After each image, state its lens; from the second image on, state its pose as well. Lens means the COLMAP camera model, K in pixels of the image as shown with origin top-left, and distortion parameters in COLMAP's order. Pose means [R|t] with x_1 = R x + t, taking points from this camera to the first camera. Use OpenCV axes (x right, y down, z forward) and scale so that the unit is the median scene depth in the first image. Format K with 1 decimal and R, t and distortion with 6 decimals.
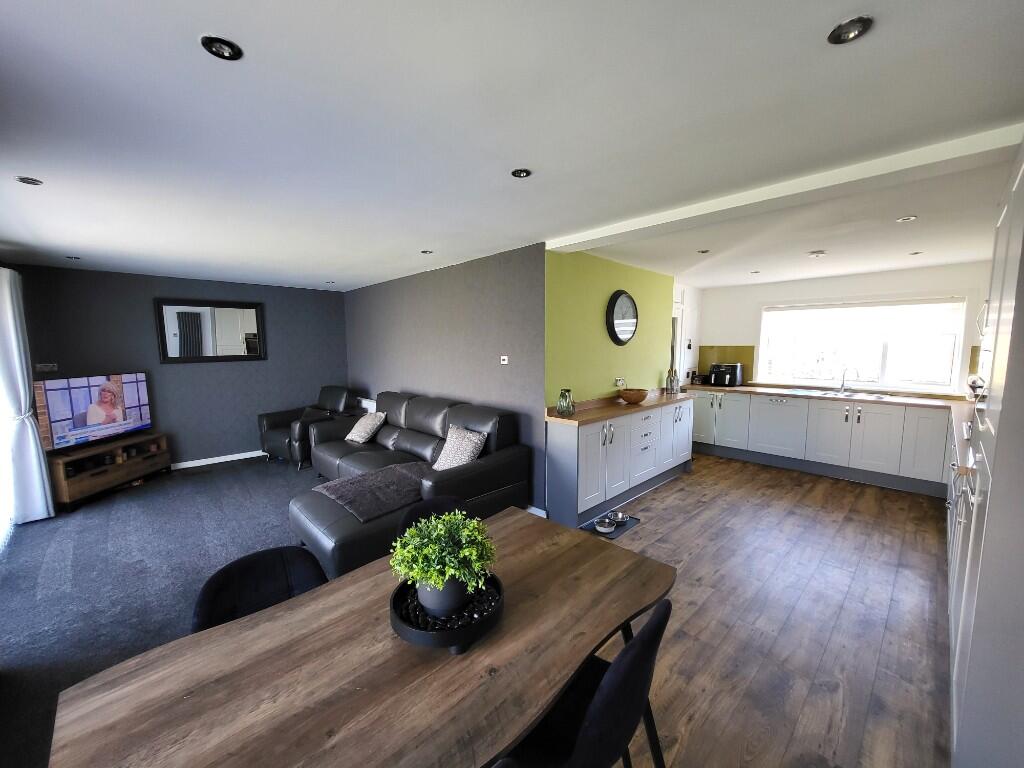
lens RADIAL K [[403.1, 0, 515.2], [0, 403.1, 386.5], [0, 0, 1]] dist [0.000124, -0.000183]
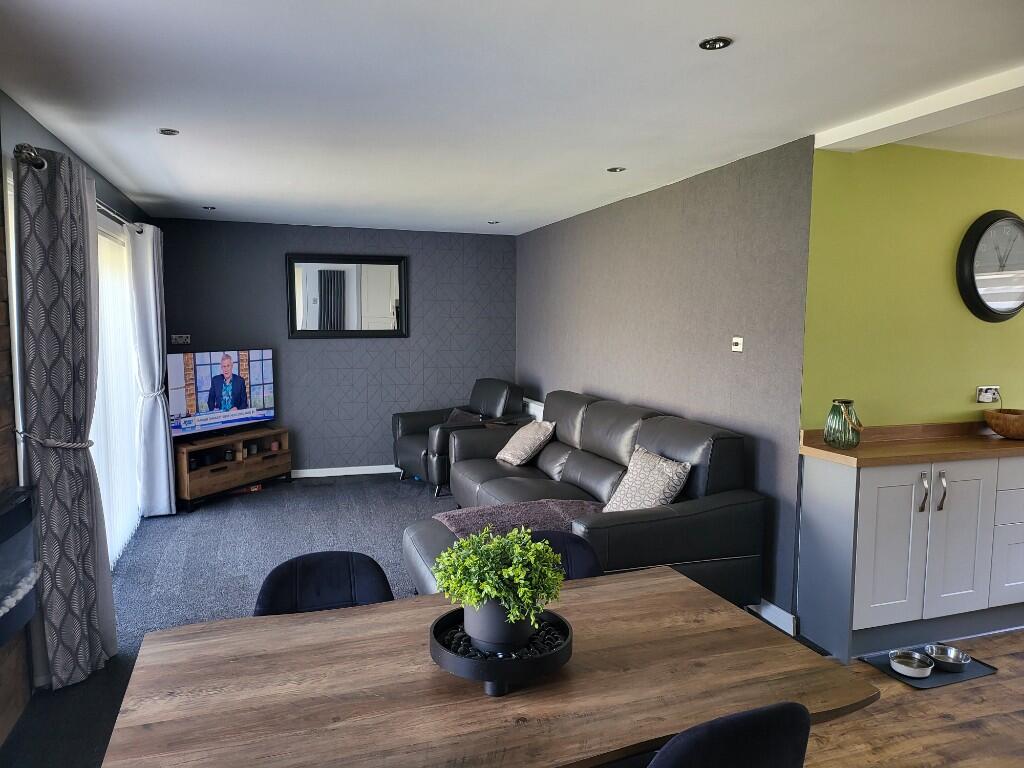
lens RADIAL K [[718.2, 0, 505.5], [0, 718.2, 385.8], [0, 0, 1]] dist [0.071279, -0.081879]
pose [[0.899632, 0.051425, -0.433609, 0.124149], [-0.056276, 0.998414, 0.001650, 0.010952], [0.433006, 0.022917, 0.901099, -0.079961]]
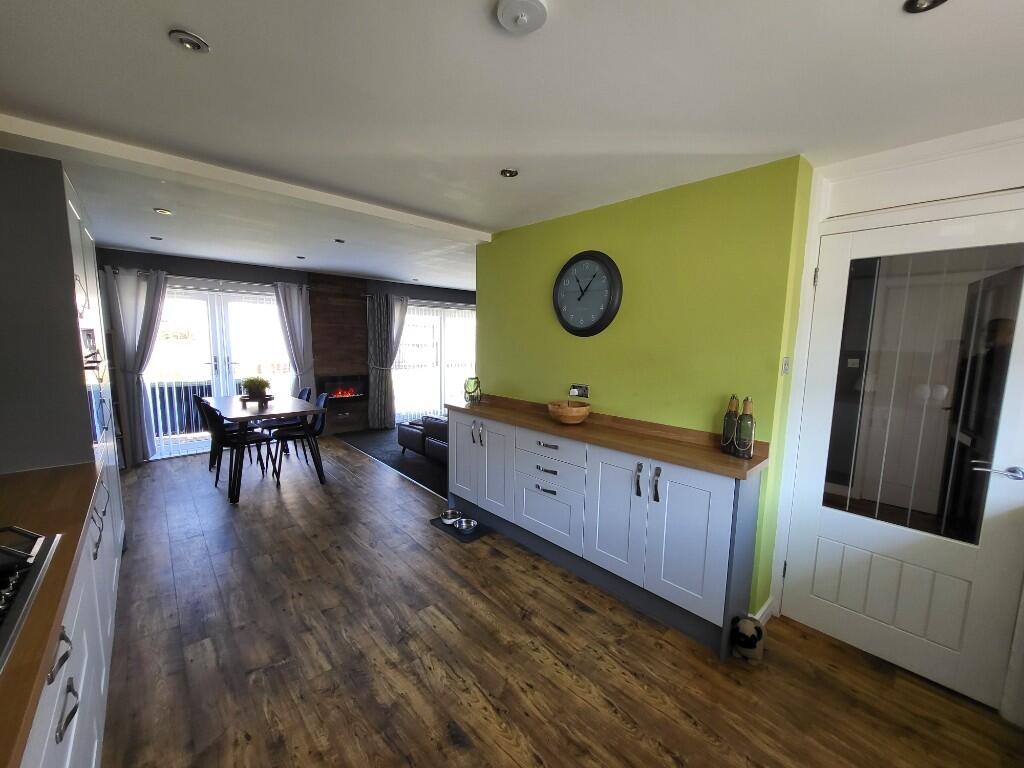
lens RADIAL K [[403.1, 0, 515.2], [0, 403.1, 386.5], [0, 0, 1]] dist [0.000124, -0.000183]
pose [[-0.017856, 0.121988, -0.992371, 1.018282], [-0.120852, 0.984989, 0.123255, -0.096238], [0.992510, 0.122131, -0.002845, 0.984148]]
